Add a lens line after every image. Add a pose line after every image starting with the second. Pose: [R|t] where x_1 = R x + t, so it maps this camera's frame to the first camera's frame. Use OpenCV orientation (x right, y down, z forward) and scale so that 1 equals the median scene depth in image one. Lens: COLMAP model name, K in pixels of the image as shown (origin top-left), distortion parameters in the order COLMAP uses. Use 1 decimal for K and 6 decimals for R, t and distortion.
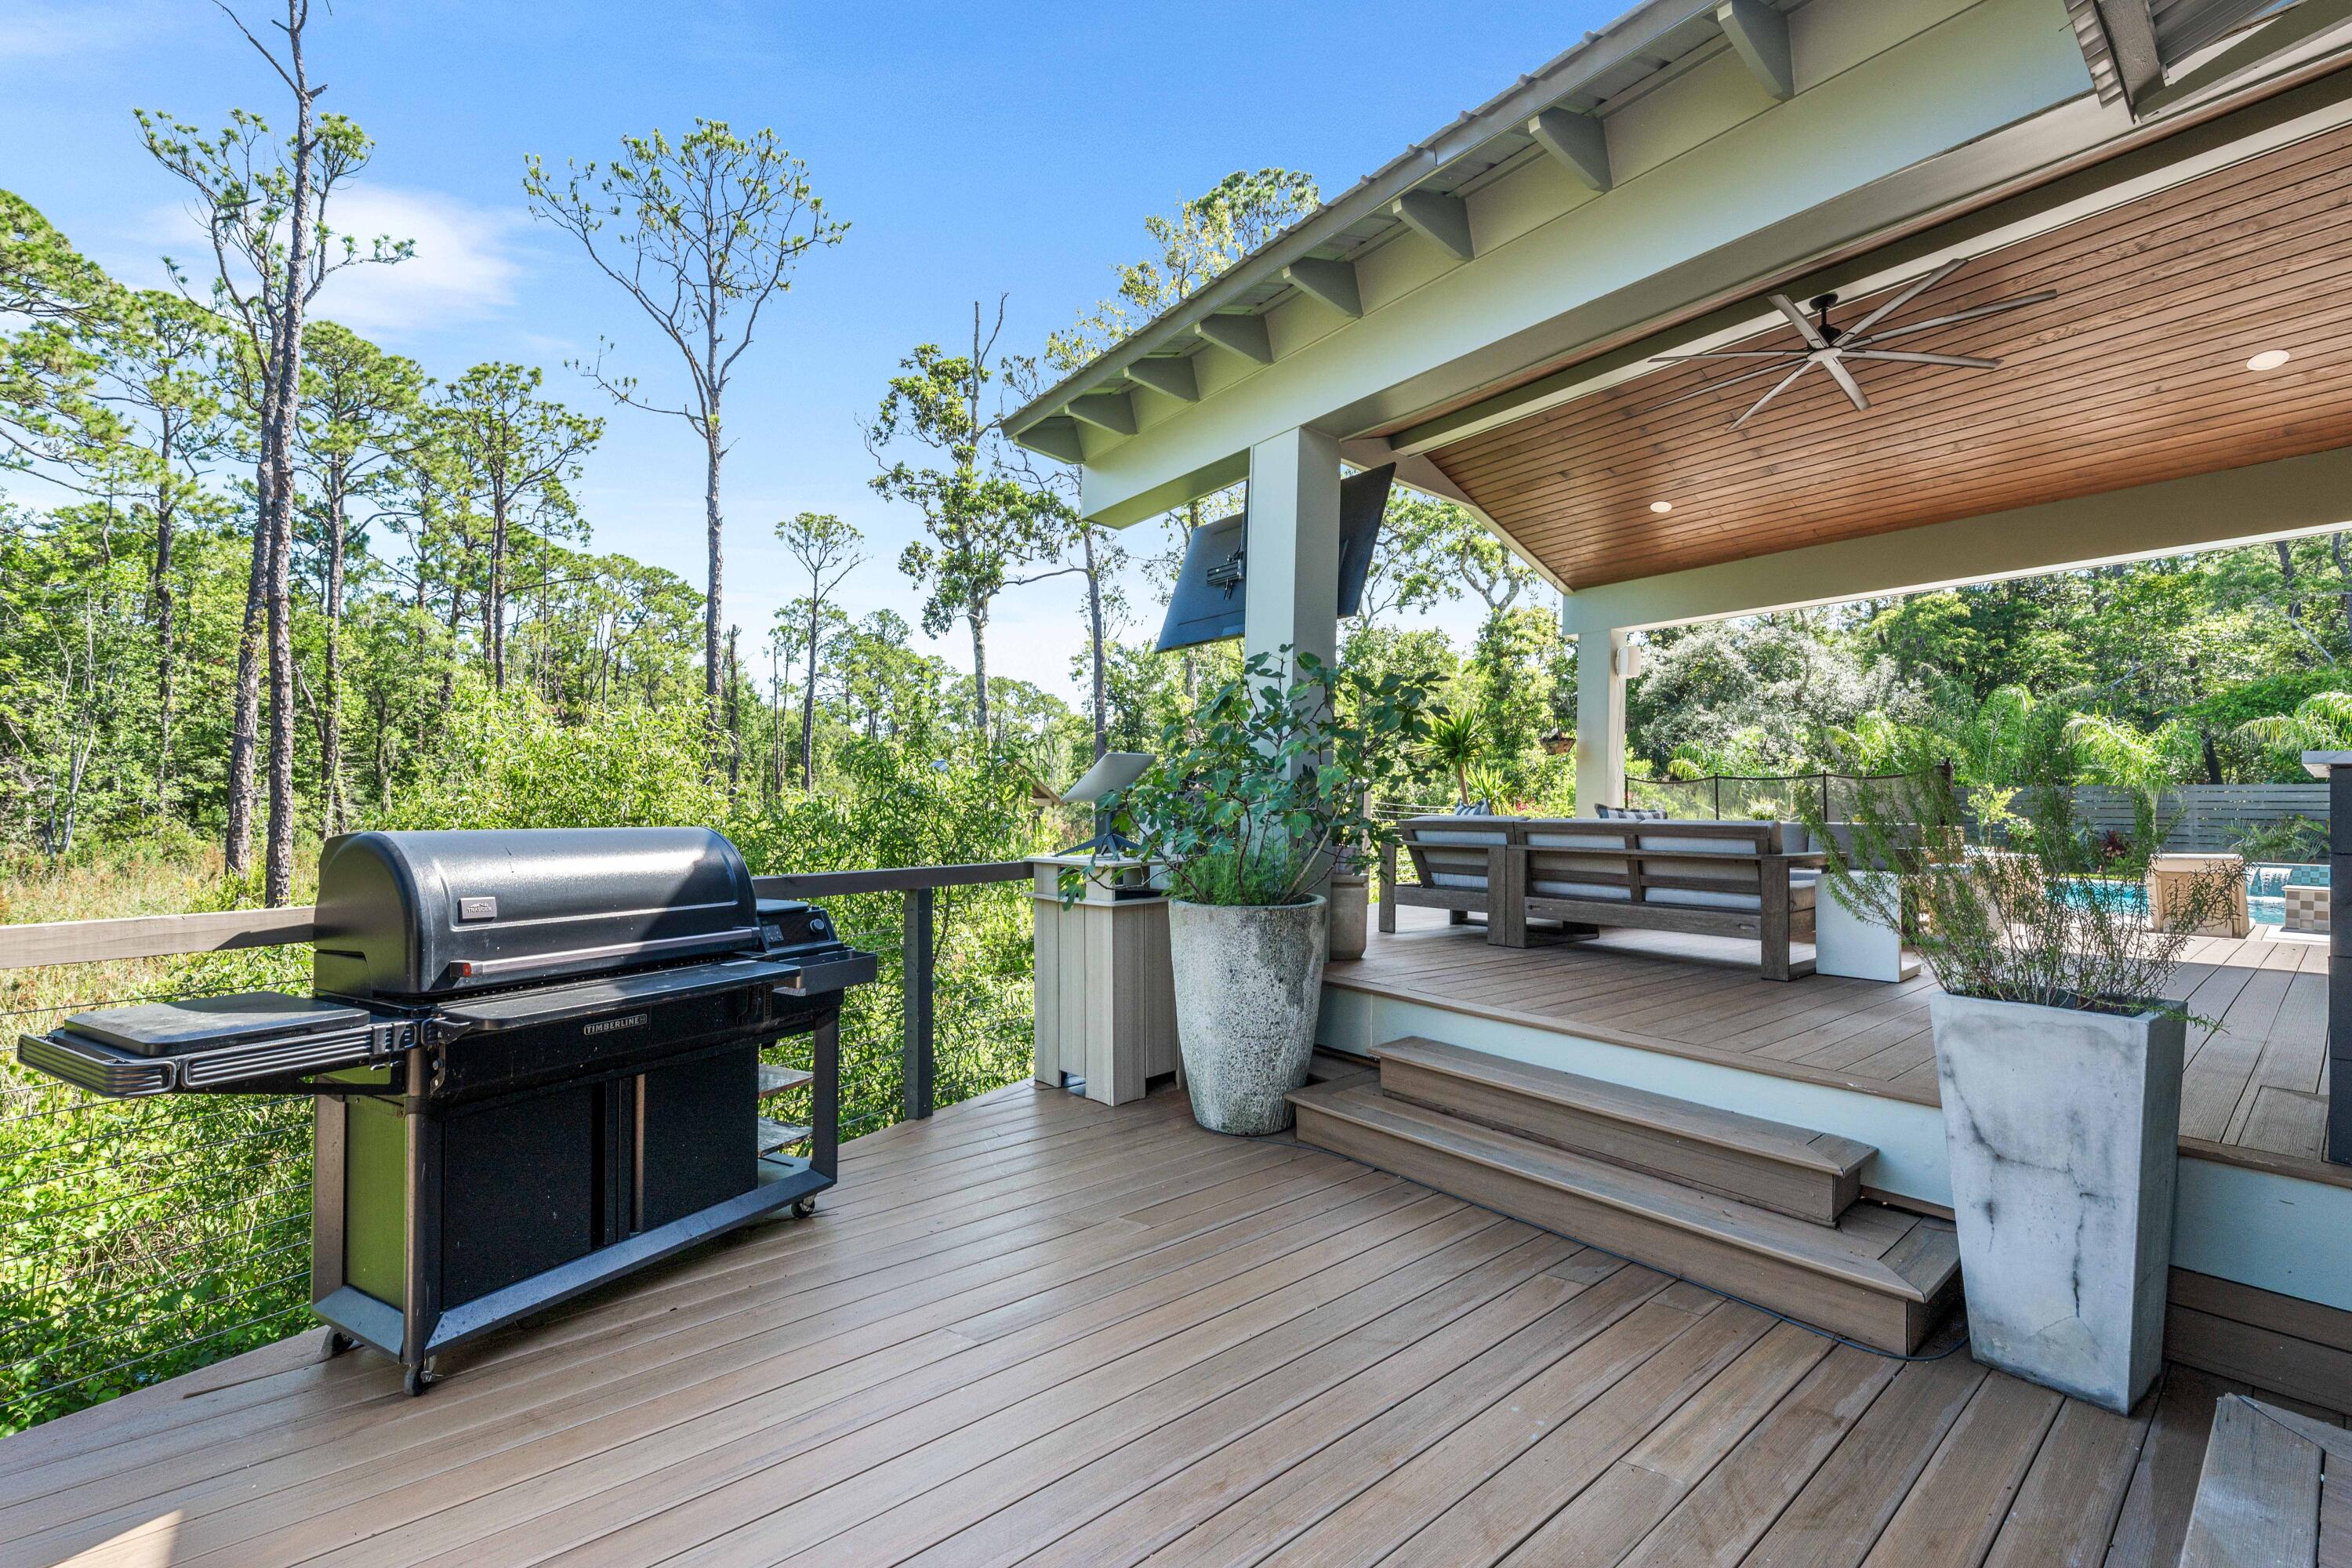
lens RADIAL K [[946.6, 0, 1174.8], [0, 946.6, 813.4], [0, 0, 1]] dist [-0.012081, 0.000720]
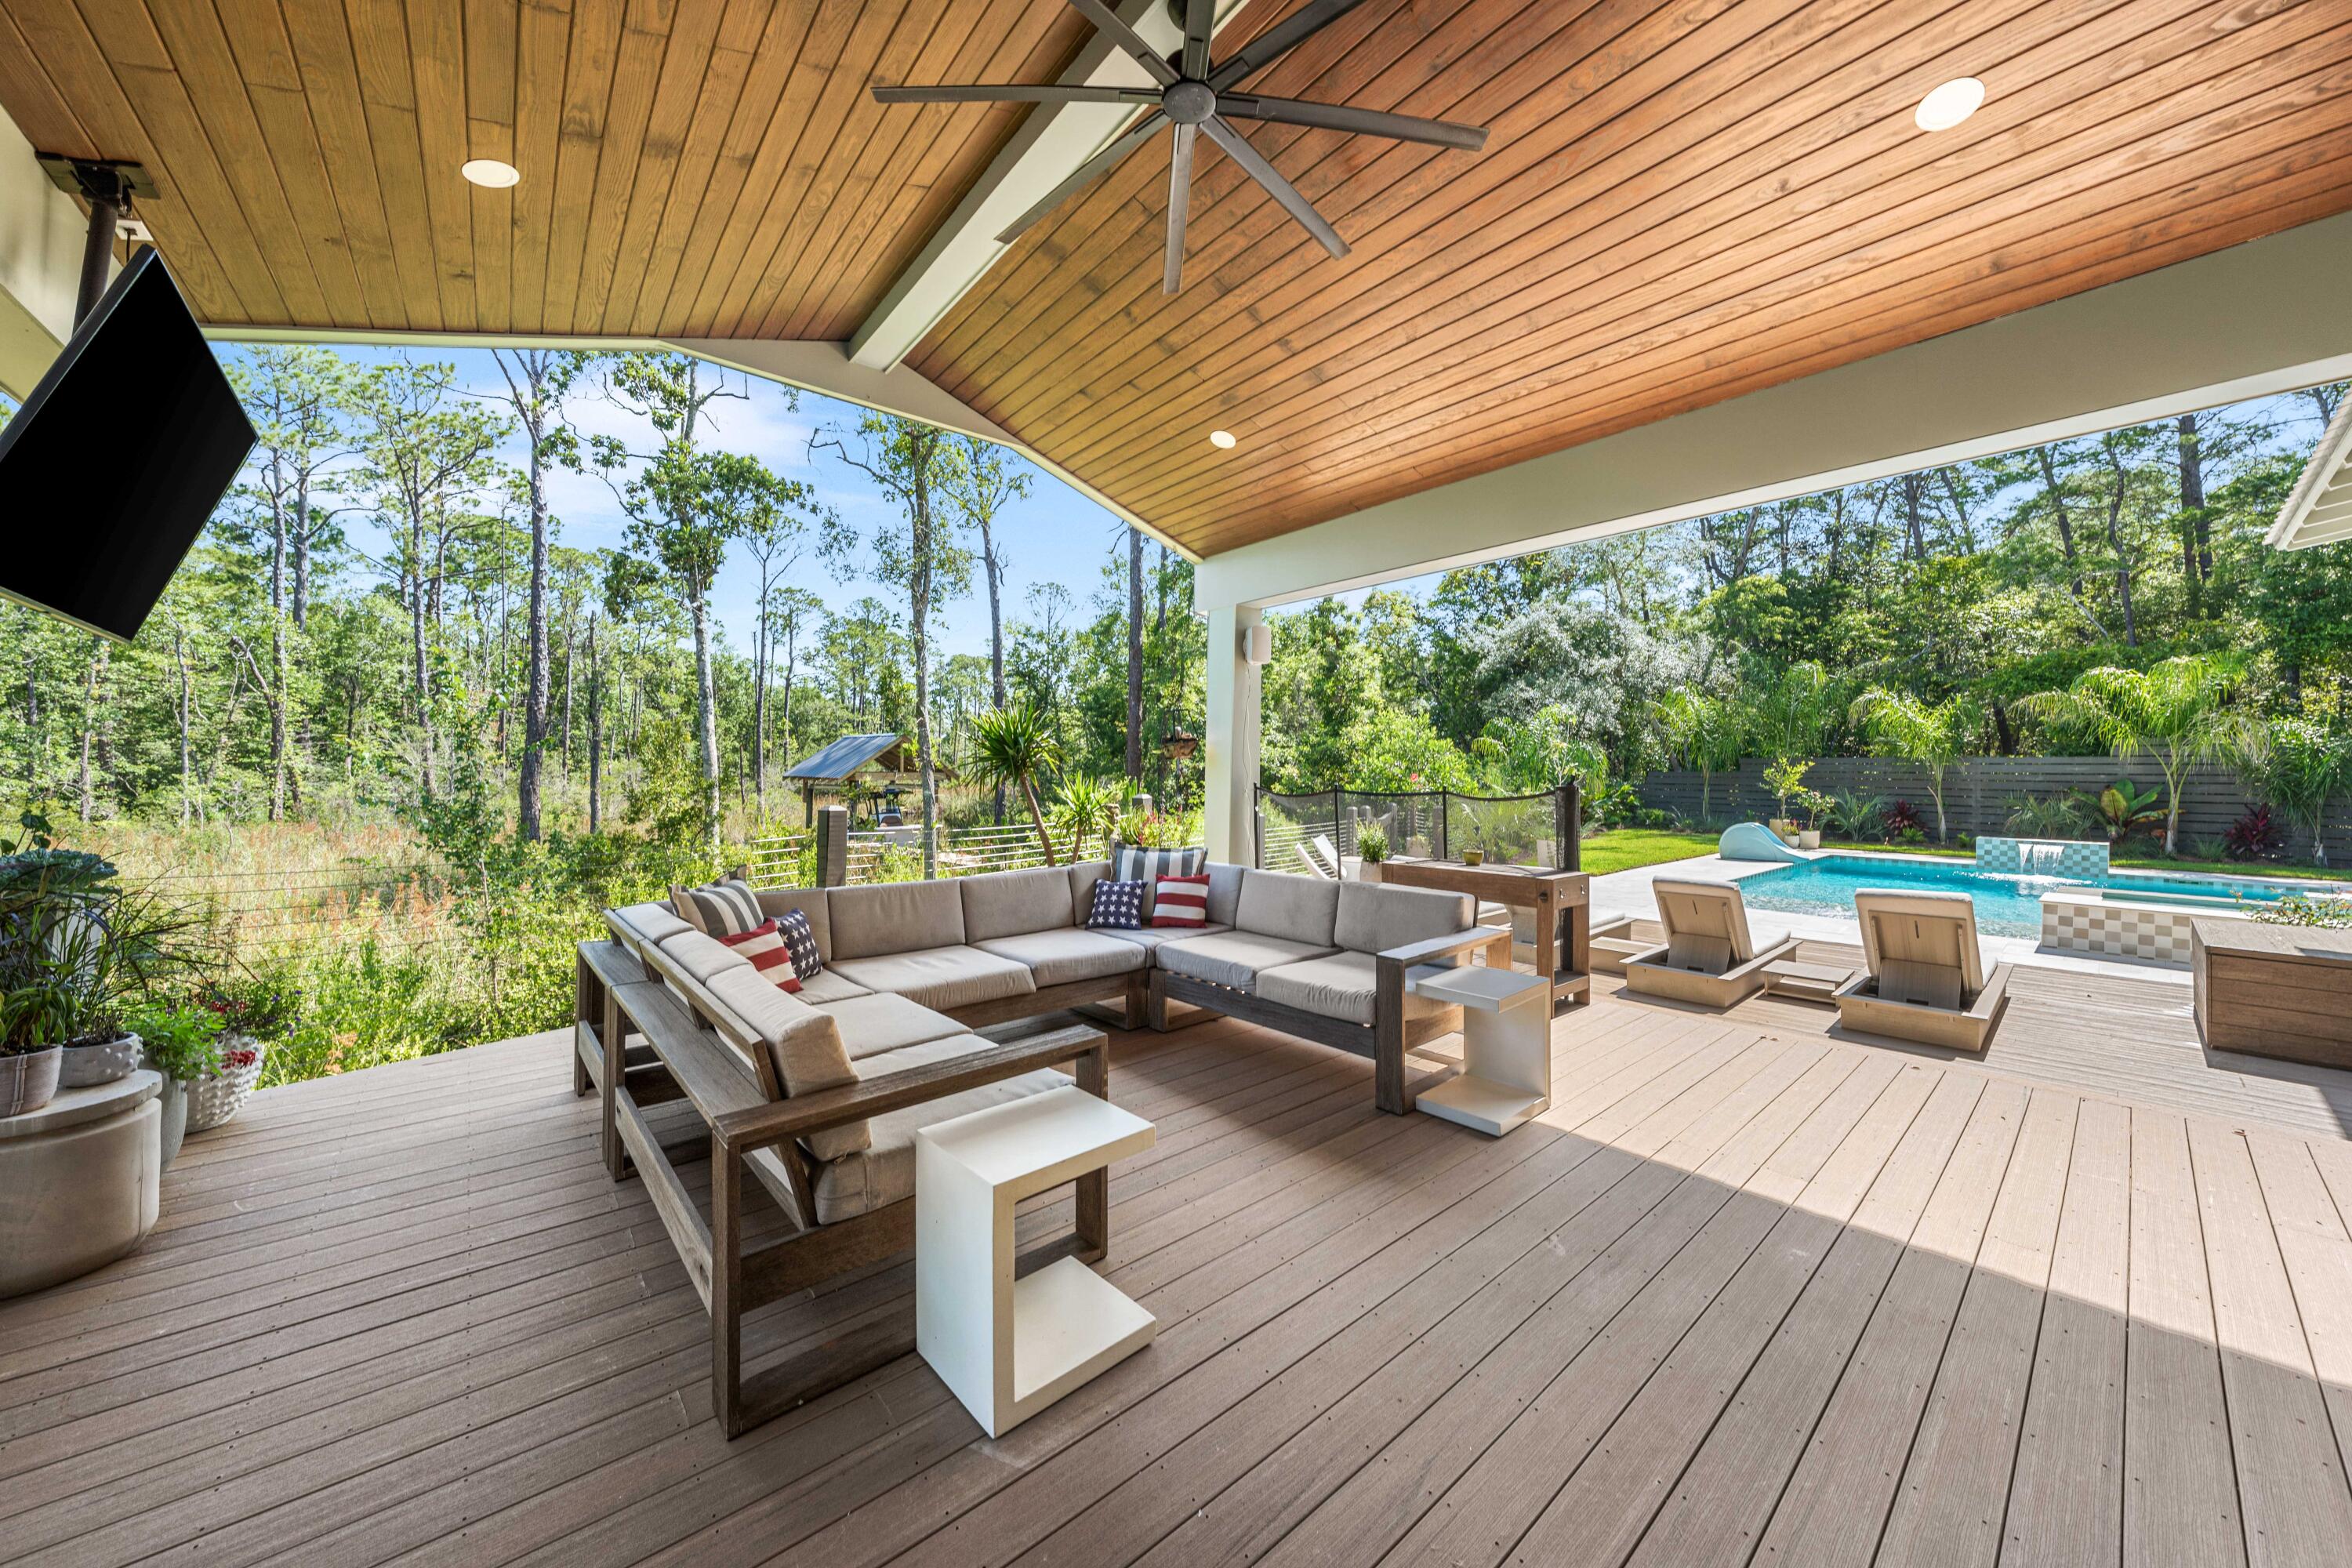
lens RADIAL K [[811.6, 0, 1176.0], [0, 811.6, 784.0], [0, 0, 1]] dist [-0.011918, 0.000014]
pose [[0.999541, -0.011229, 0.028149, 0.146133], [0.010803, 0.999826, 0.015227, -0.019461], [-0.028315, -0.014916, 0.999488, 0.111649]]
